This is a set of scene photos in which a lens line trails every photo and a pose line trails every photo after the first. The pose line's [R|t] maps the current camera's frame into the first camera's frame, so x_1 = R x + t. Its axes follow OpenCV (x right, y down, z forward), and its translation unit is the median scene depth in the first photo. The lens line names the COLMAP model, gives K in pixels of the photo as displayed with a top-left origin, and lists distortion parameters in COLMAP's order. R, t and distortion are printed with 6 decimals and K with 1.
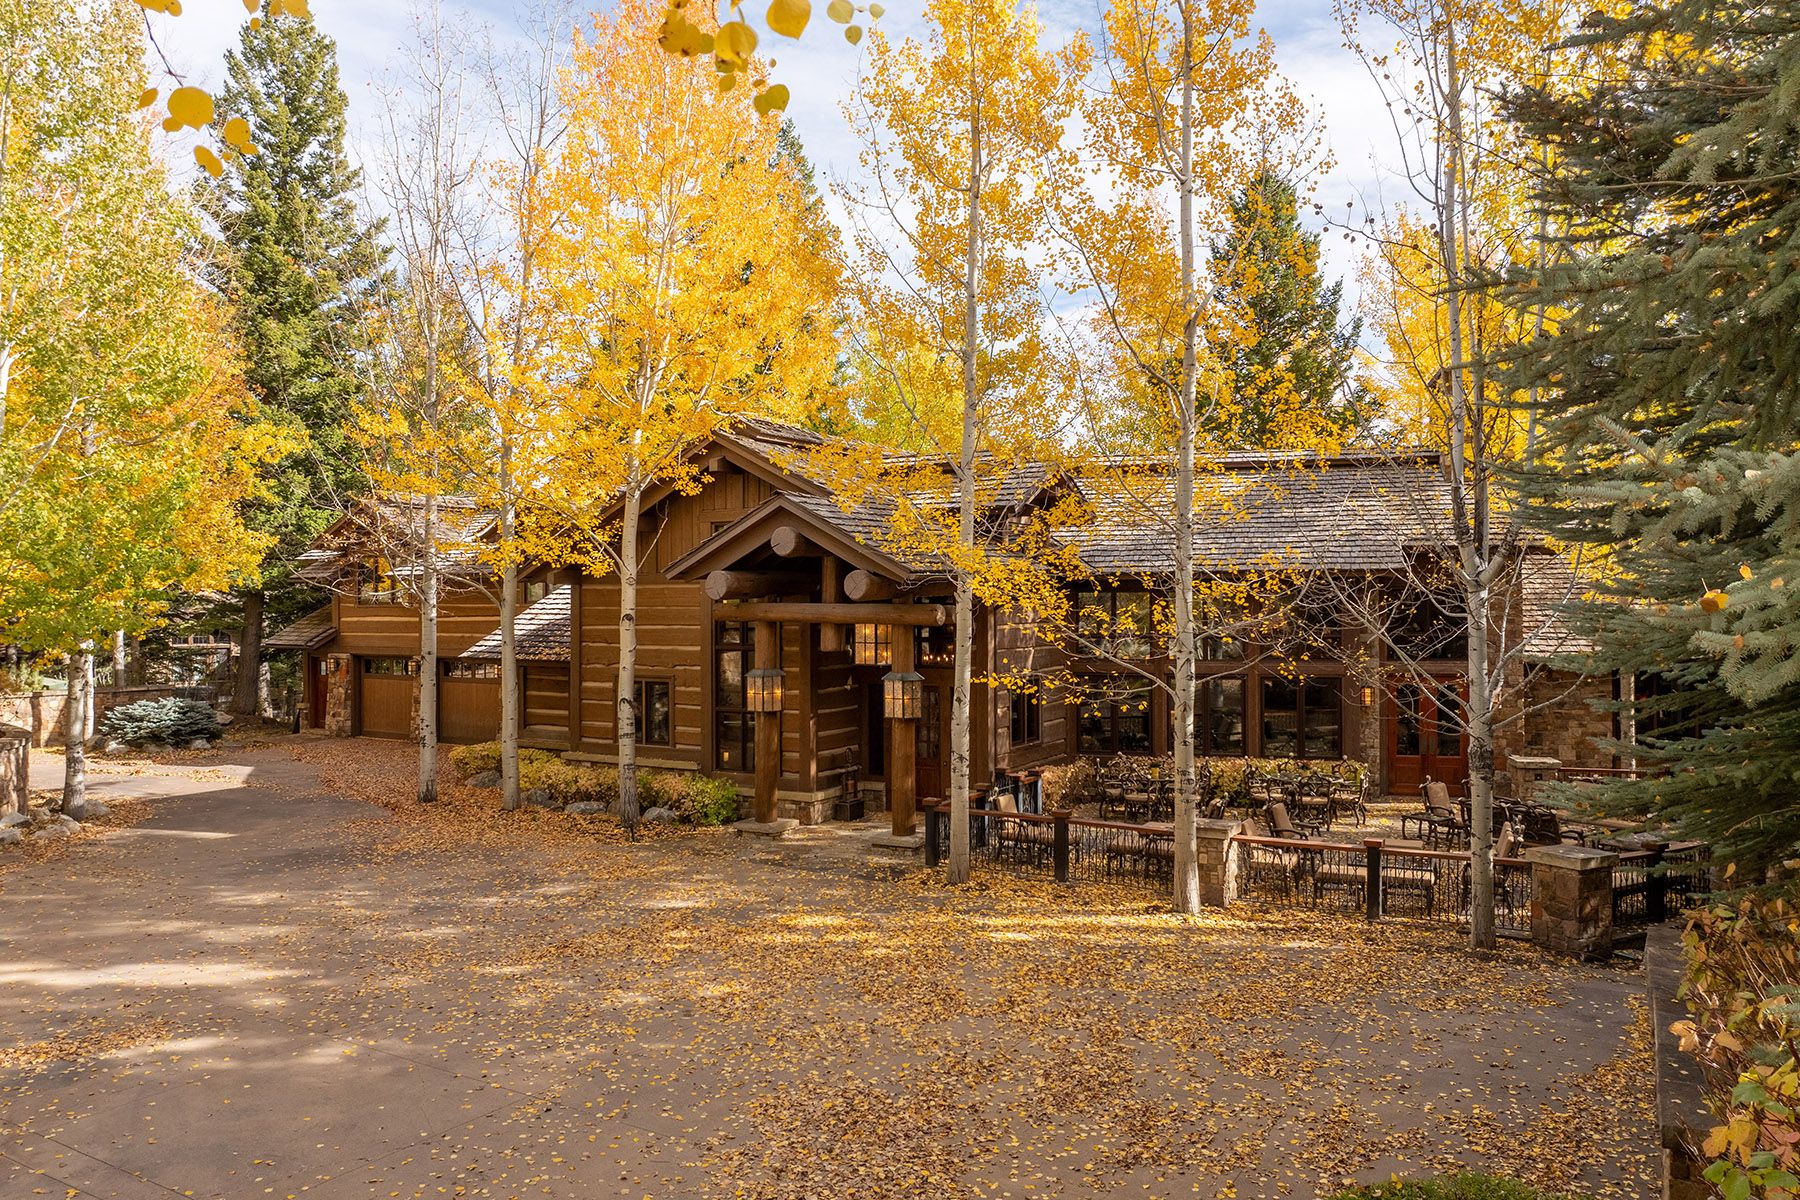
lens RADIAL K [[1262.4, 0, 906.7], [0, 1262.4, 601.6], [0, 0, 1]] dist [-0.033213, -0.006697]
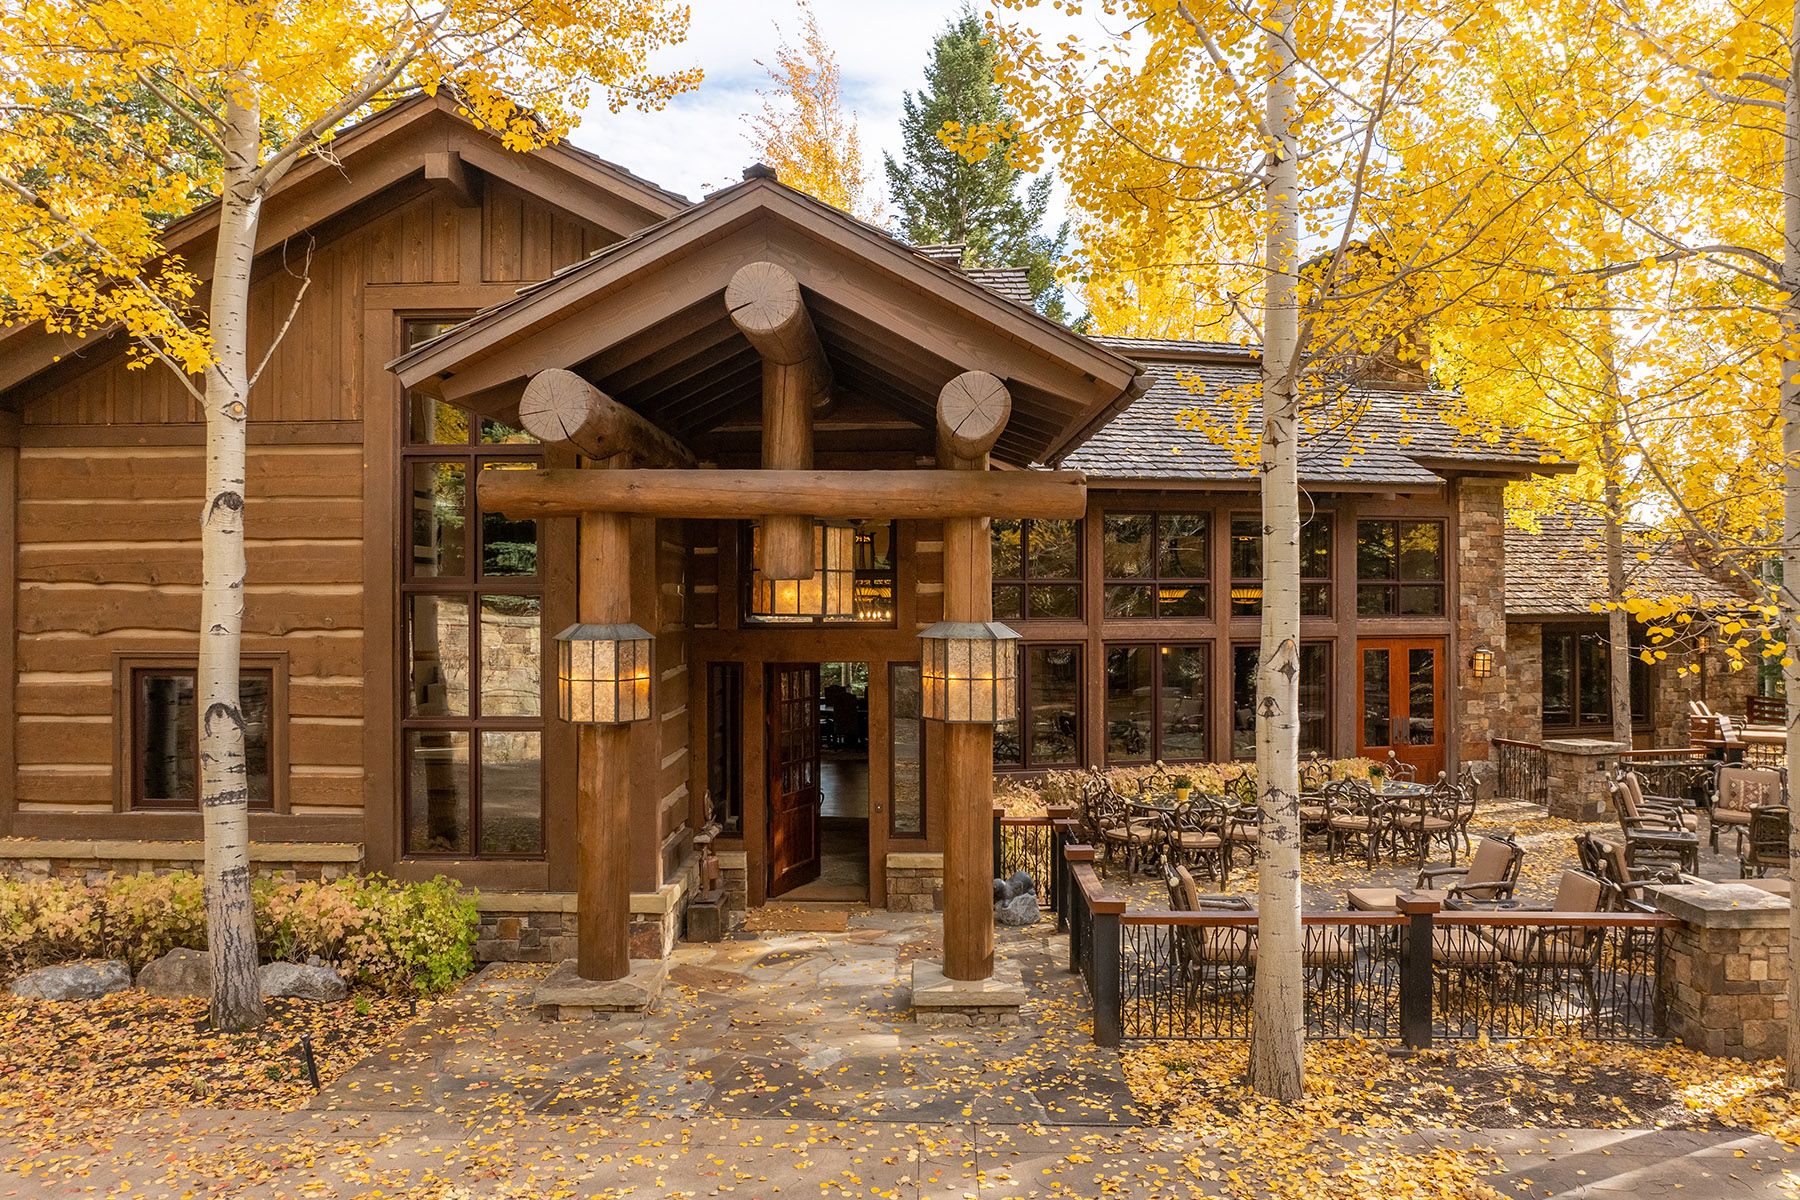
lens RADIAL K [[1262.4, 0, 897.3], [0, 1262.4, 591.0], [0, 0, 1]] dist [-0.033213, -0.006697]
pose [[0.879003, 0.006178, 0.476777, -0.223573], [-0.001009, 0.999938, -0.011098, 0.045270], [-0.476816, 0.009275, 0.878954, 0.550697]]
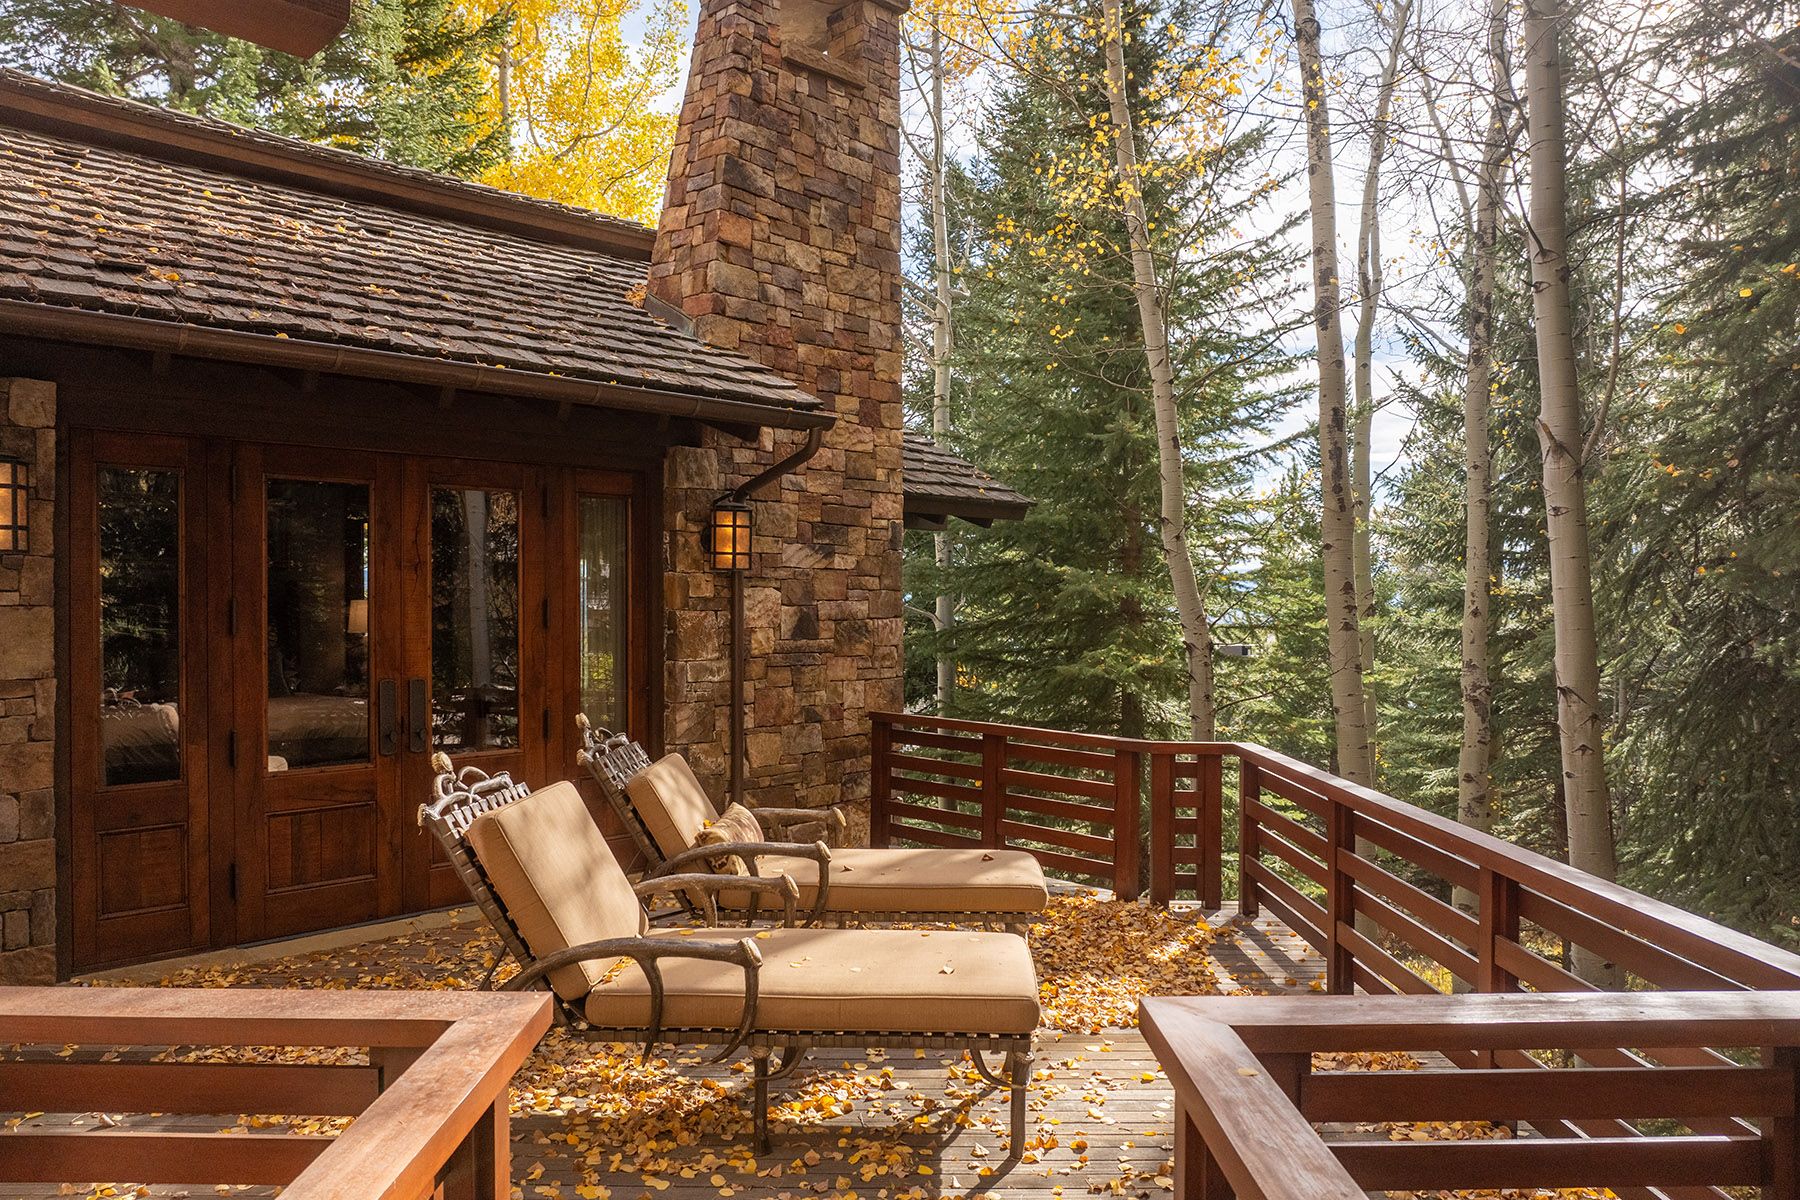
lens RADIAL K [[1262.4, 0, 903.8], [0, 1262.4, 597.5], [0, 0, 1]] dist [-0.033213, -0.006697]
pose [[0.483475, 0.003614, 0.875351, 0.753274], [0.000709, 0.999990, -0.004520, 0.099696], [-0.875358, 0.002806, 0.483467, 1.026790]]
